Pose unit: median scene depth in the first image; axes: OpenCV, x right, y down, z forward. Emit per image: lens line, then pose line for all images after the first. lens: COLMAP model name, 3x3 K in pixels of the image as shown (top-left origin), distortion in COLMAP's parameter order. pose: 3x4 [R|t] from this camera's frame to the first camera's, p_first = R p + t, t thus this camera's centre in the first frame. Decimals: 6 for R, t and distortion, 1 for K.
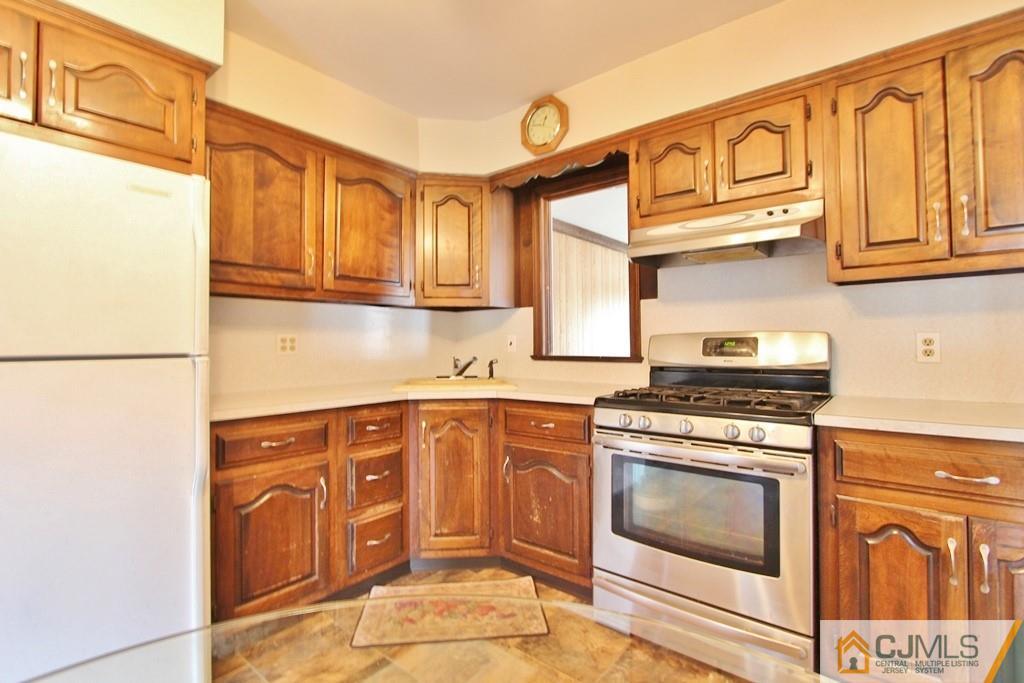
lens RADIAL K [[471.7, 0, 514.2], [0, 471.7, 338.5], [0, 0, 1]] dist [-0.018560, -0.000518]
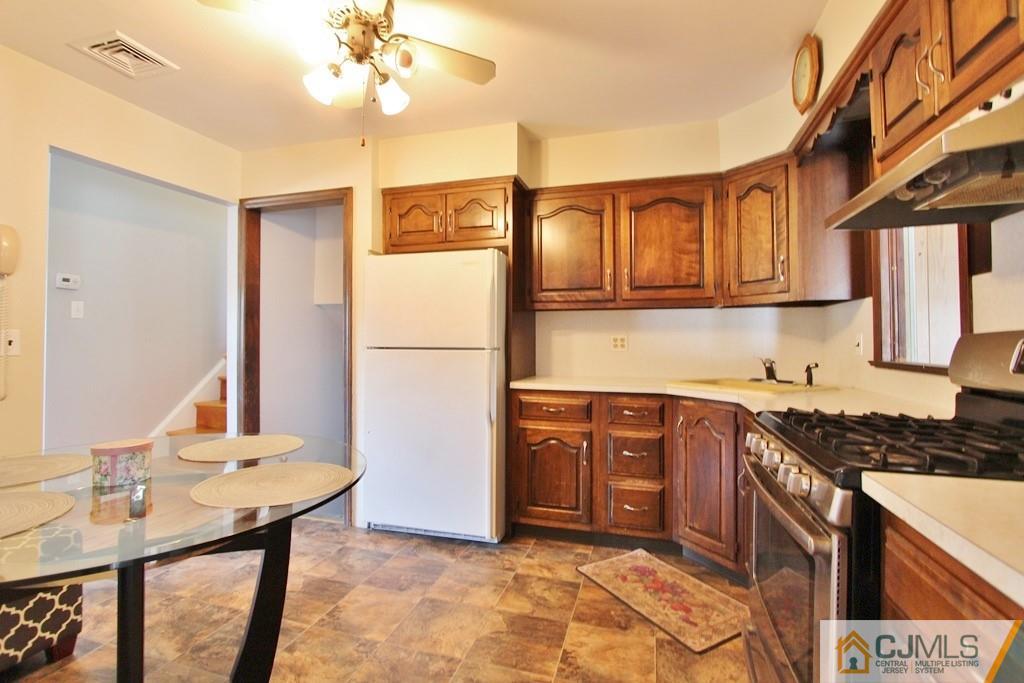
lens RADIAL K [[471.7, 0, 519.9], [0, 471.7, 333.9], [0, 0, 1]] dist [-0.018560, -0.000518]
pose [[0.393358, -0.006045, -0.919365, 0.660781], [0.003655, 0.999981, -0.005011, -0.007051], [0.919378, -0.001389, 0.393373, 0.252456]]
